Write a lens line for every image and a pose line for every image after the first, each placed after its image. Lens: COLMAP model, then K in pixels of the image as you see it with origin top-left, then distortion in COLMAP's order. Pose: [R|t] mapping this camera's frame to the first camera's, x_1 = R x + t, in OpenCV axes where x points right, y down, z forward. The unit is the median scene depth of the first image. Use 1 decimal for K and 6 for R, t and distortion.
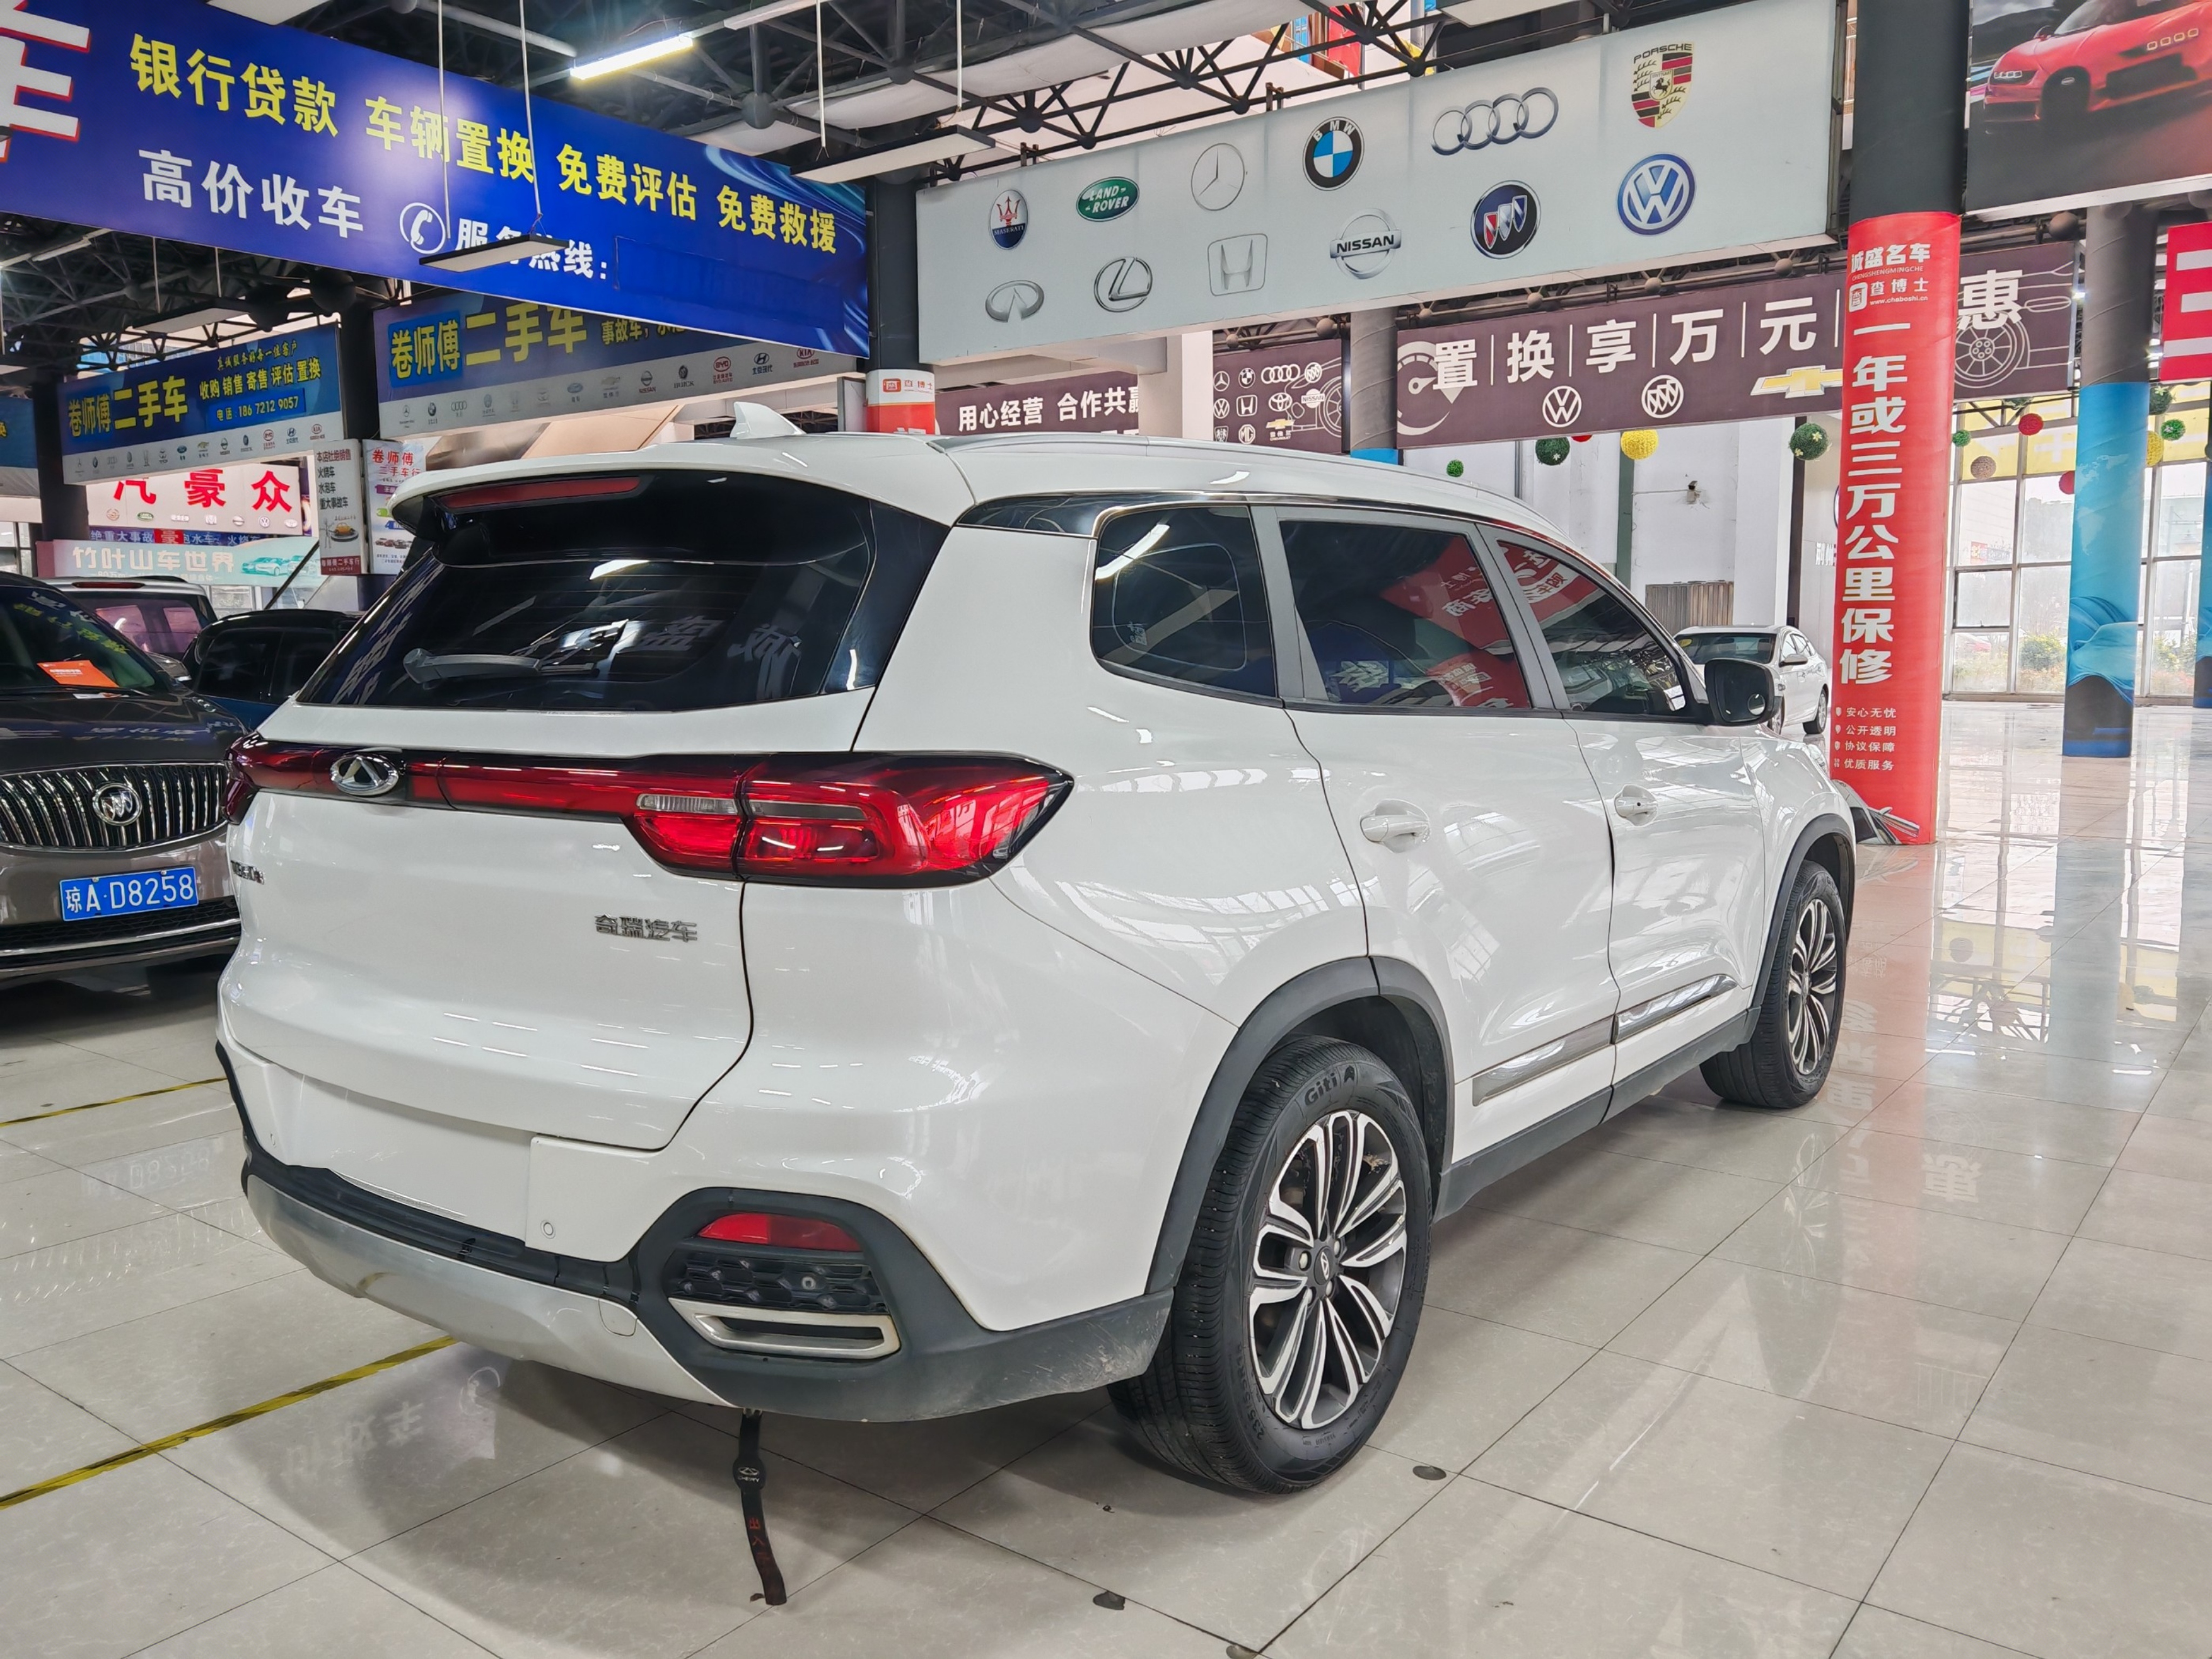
lens RADIAL K [[1721.5, 0, 1098.9], [0, 1721.5, 818.0], [0, 0, 1]] dist [0.051106, -0.040030]
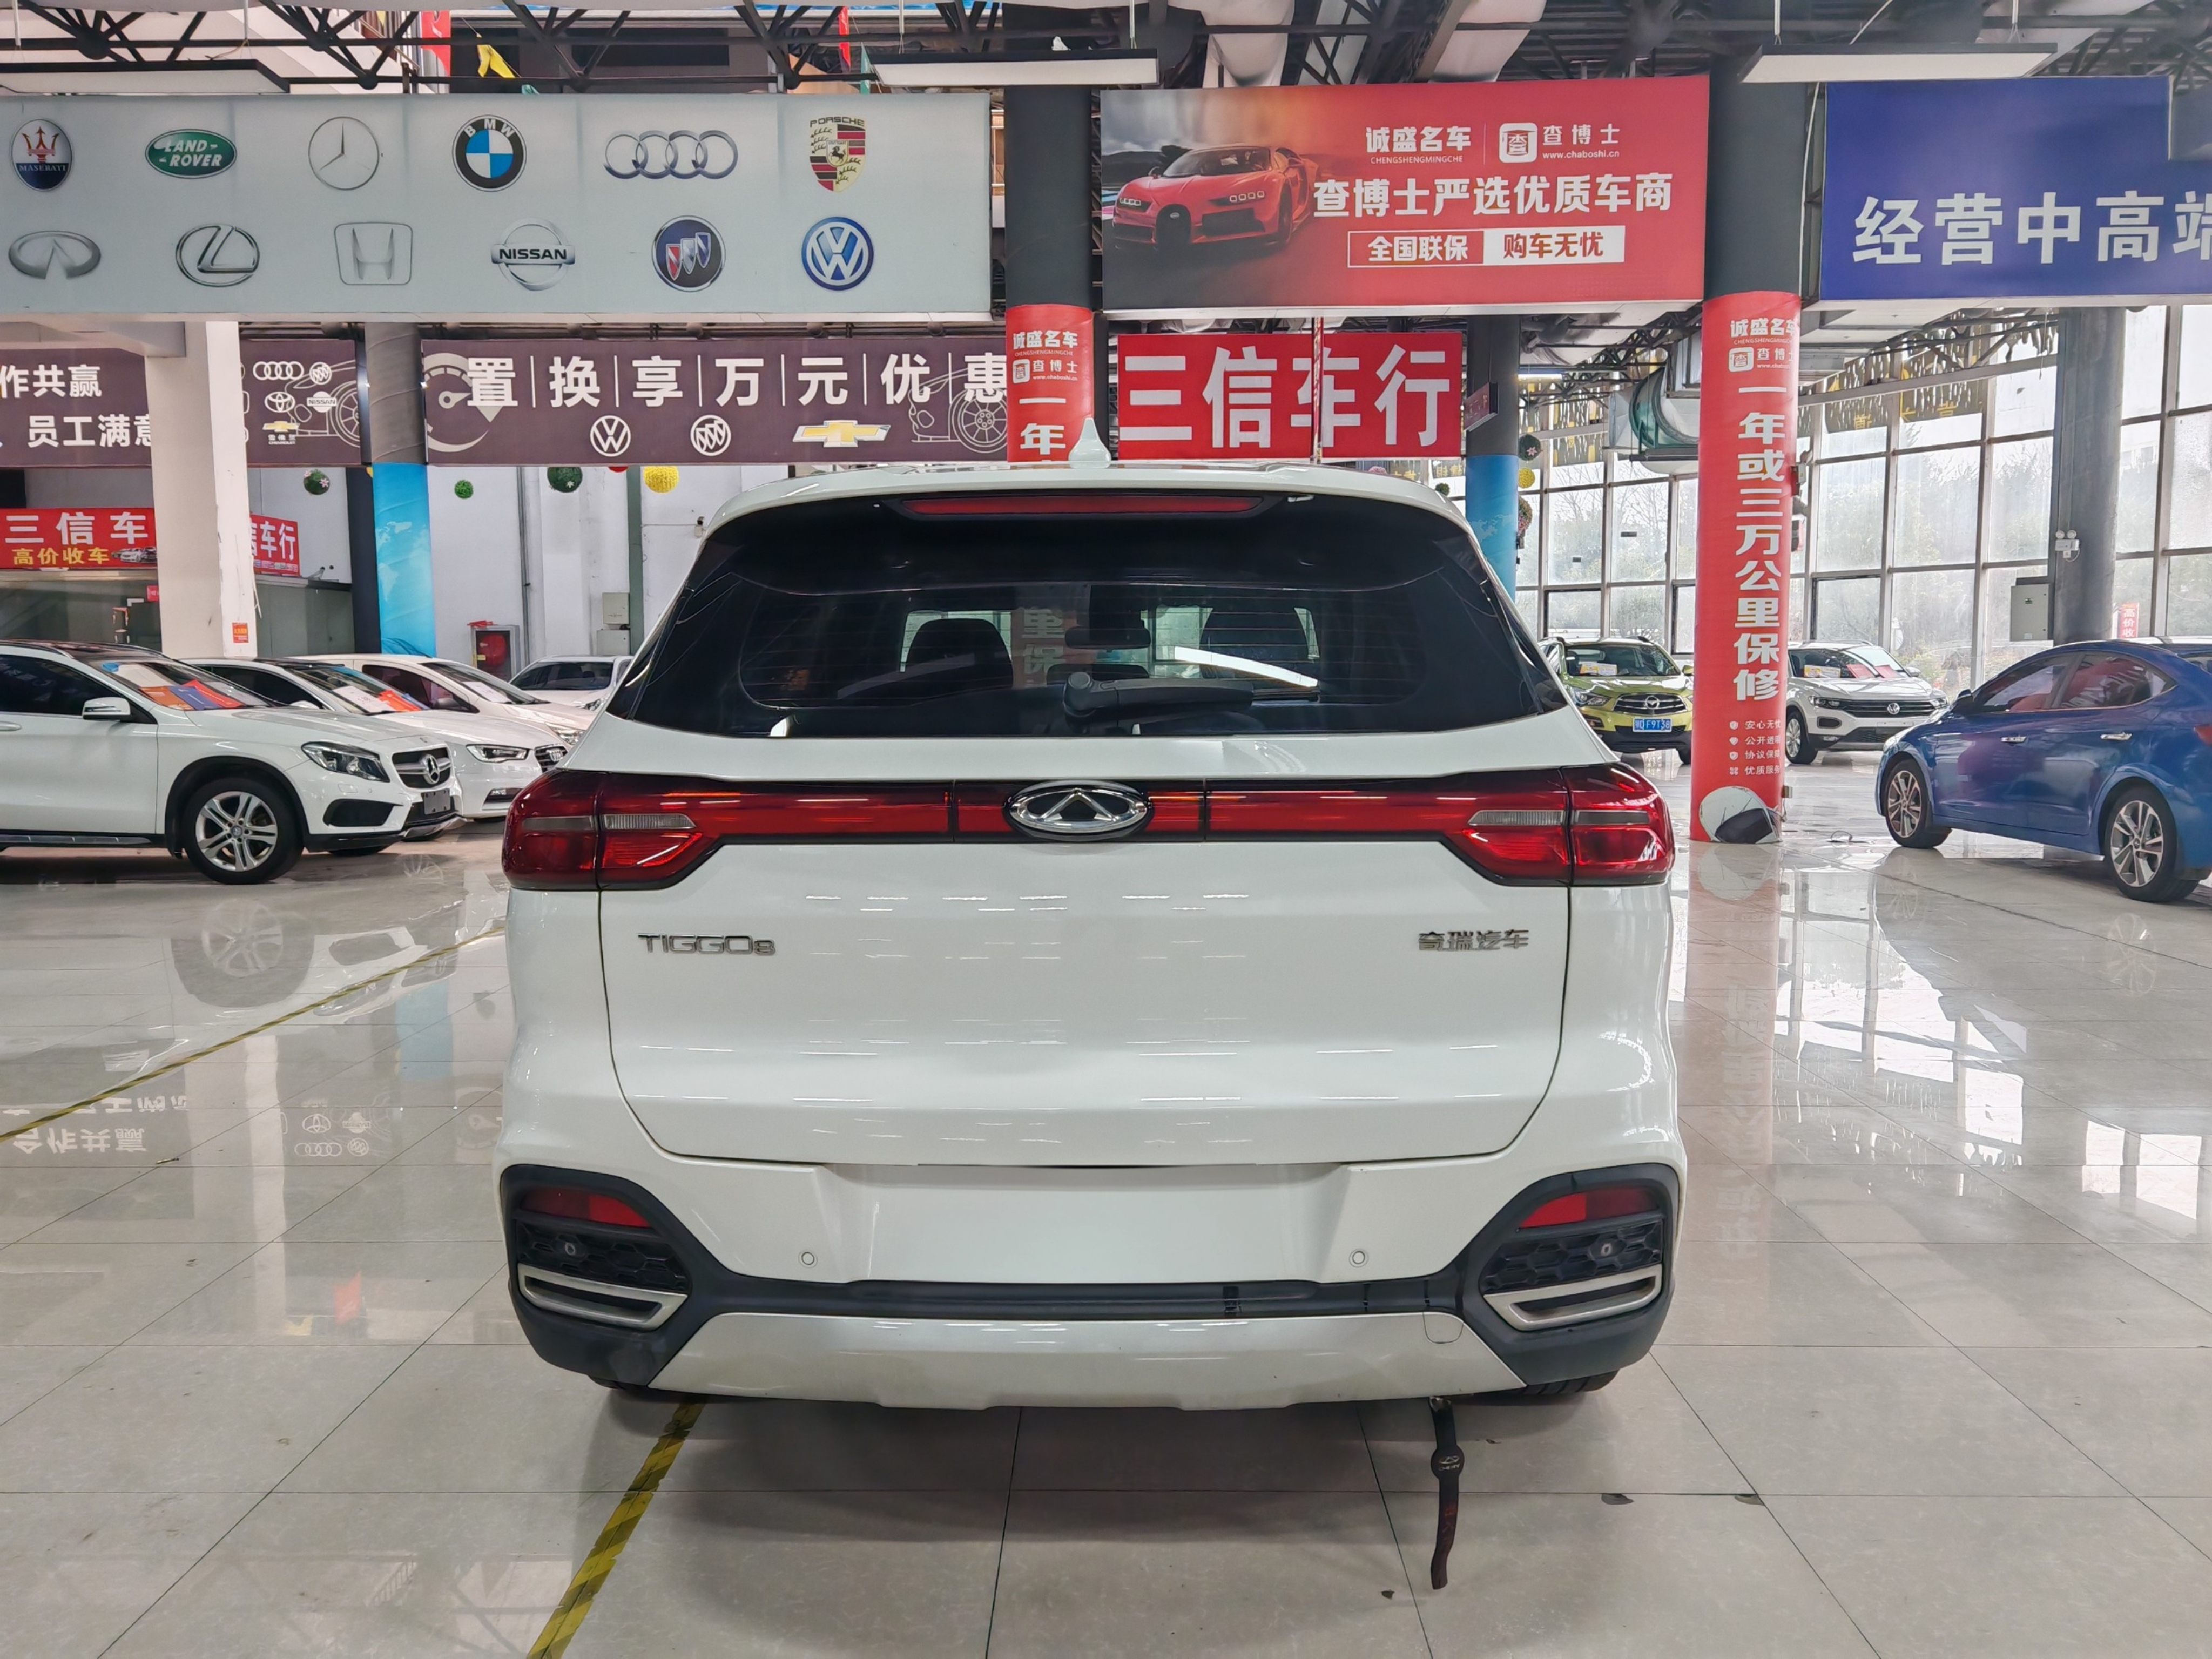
lens RADIAL K [[1721.5, 0, 1108.3], [0, 1721.5, 814.5], [0, 0, 1]] dist [0.051106, -0.040030]
pose [[0.797512, -0.051770, 0.601077, -0.193609], [0.063016, 0.998010, 0.002347, -0.005008], [-0.600002, 0.036006, 0.799187, 0.055499]]
